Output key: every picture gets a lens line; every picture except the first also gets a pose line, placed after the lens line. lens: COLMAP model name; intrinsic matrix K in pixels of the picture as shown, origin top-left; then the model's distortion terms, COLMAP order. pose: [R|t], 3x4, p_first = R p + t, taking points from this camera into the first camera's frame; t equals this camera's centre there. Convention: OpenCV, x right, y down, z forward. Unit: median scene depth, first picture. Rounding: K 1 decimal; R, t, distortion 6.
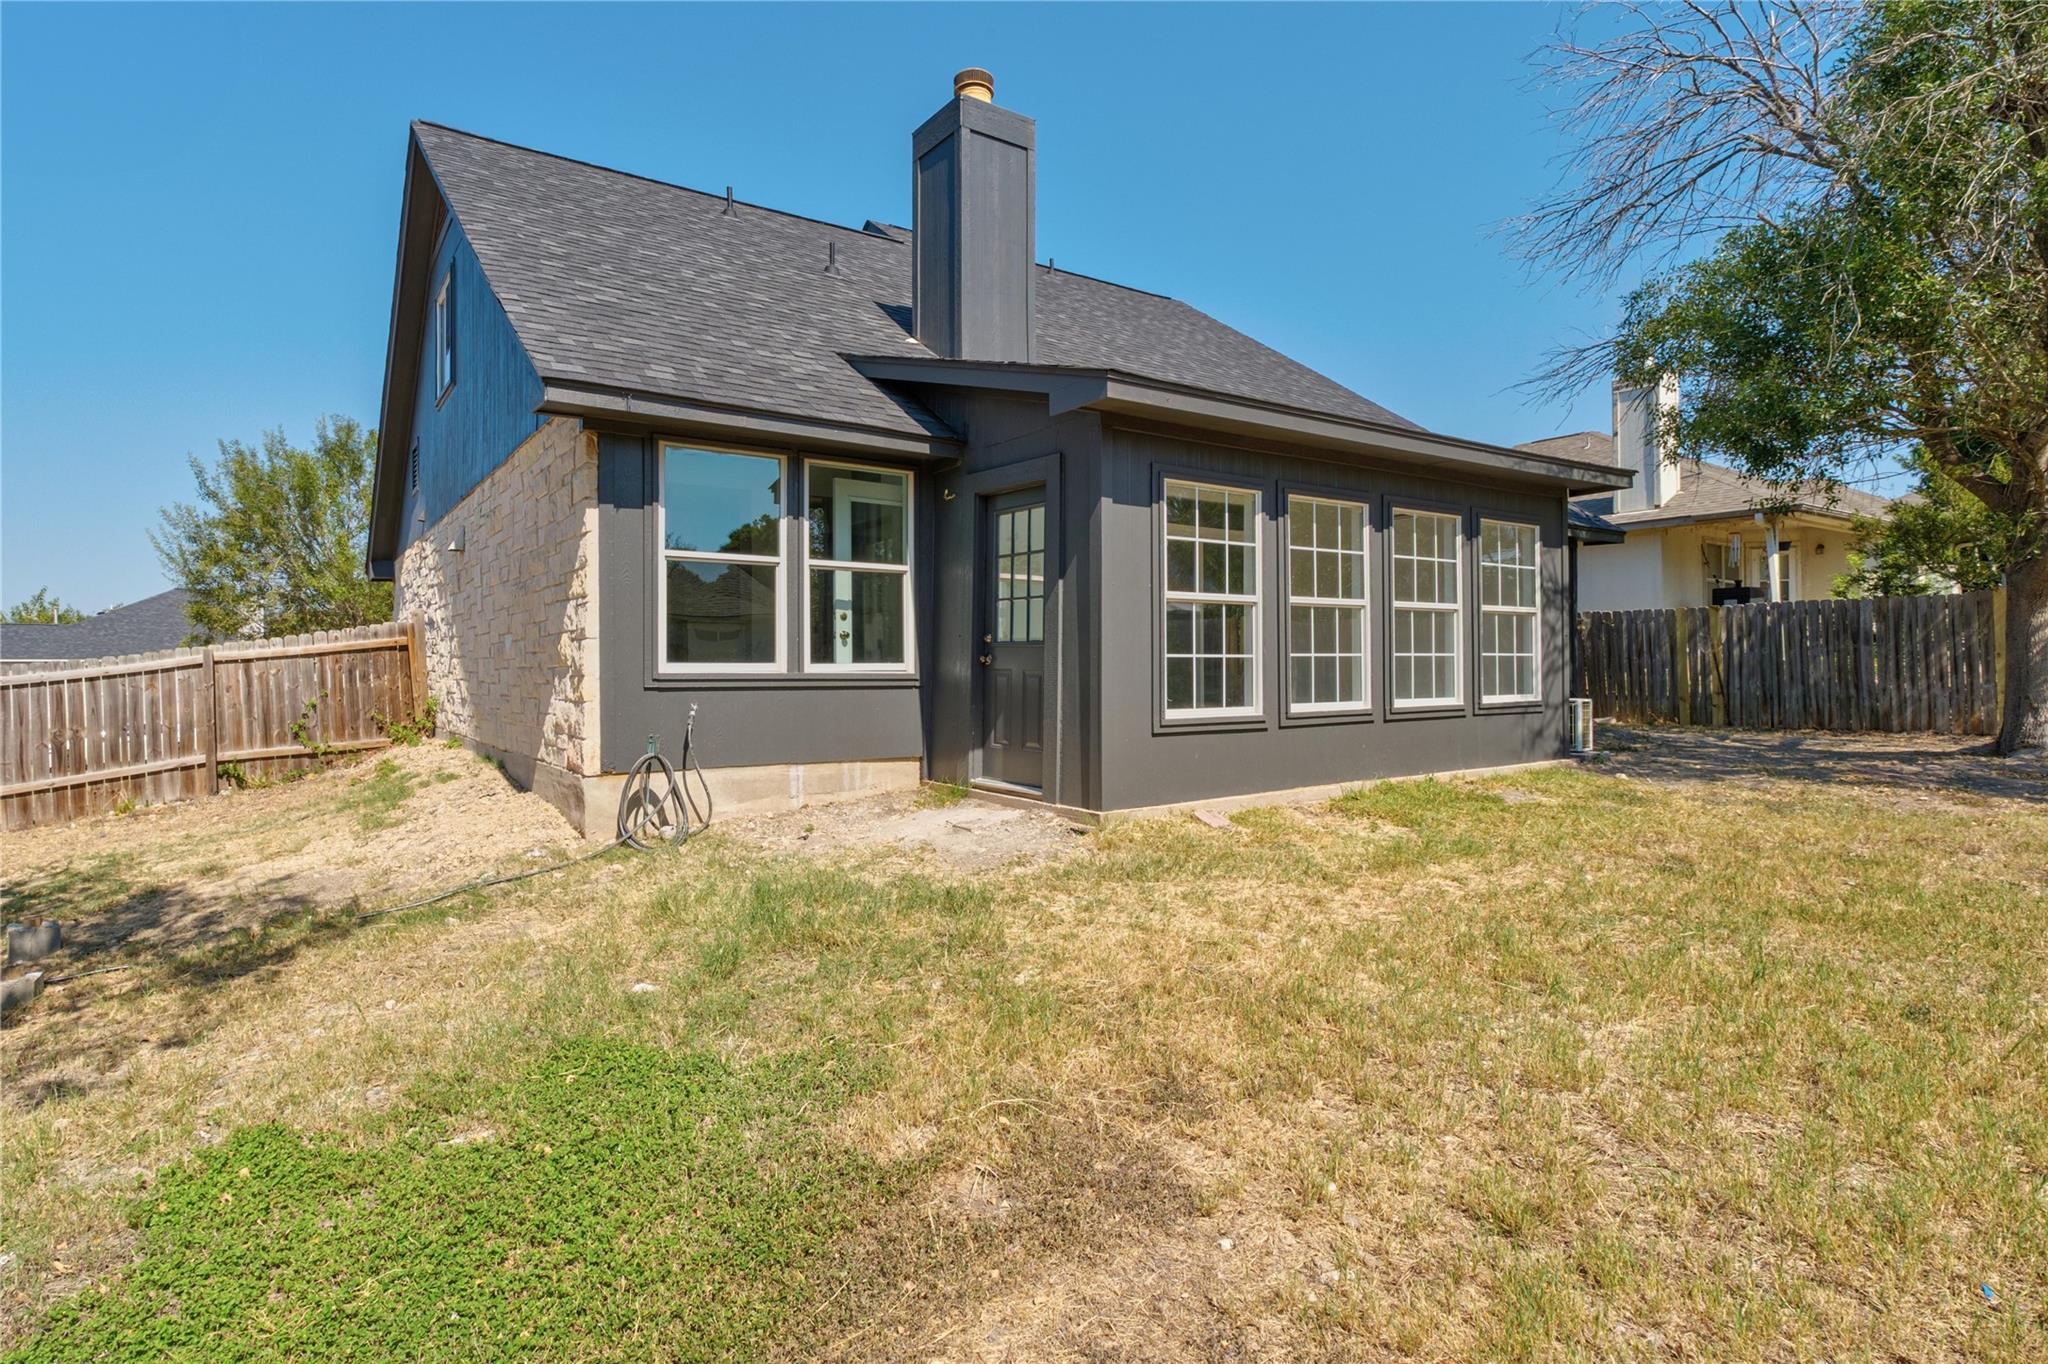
lens RADIAL K [[1069.6, 0, 1022.1], [0, 1069.6, 681.8], [0, 0, 1]] dist [-0.011242, 0.000588]
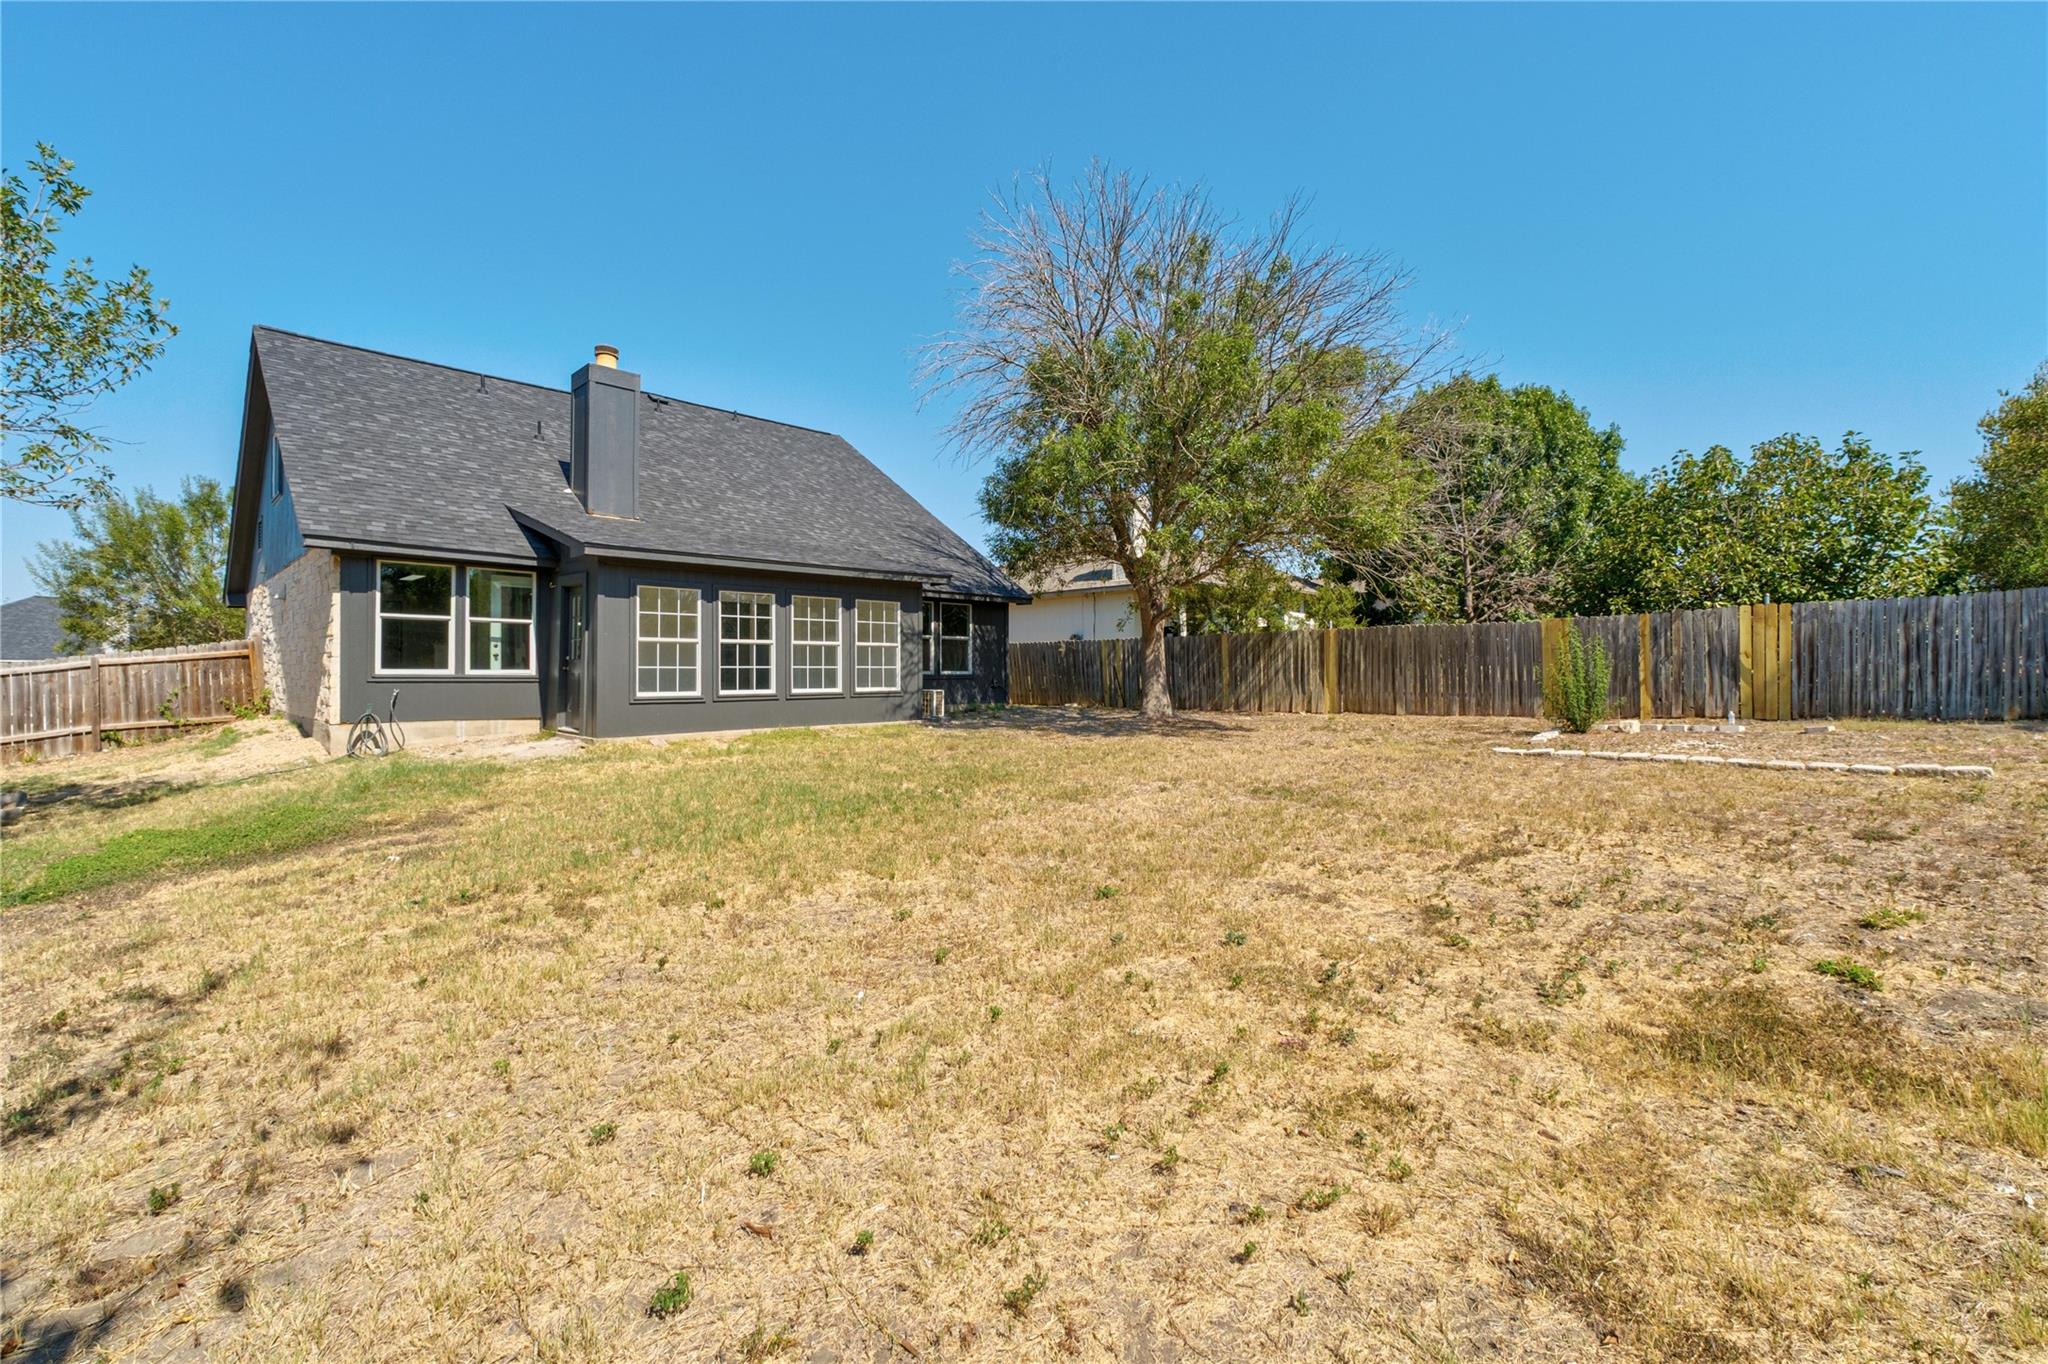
lens RADIAL K [[852.3, 0, 1034.9], [0, 852.3, 673.3], [0, 0, 1]] dist [-0.002309, -0.000424]
pose [[0.979989, 0.005209, 0.198982, 0.404978], [-0.002999, 0.999930, -0.011407, 0.003617], [-0.199028, 0.010582, 0.979937, -0.596002]]
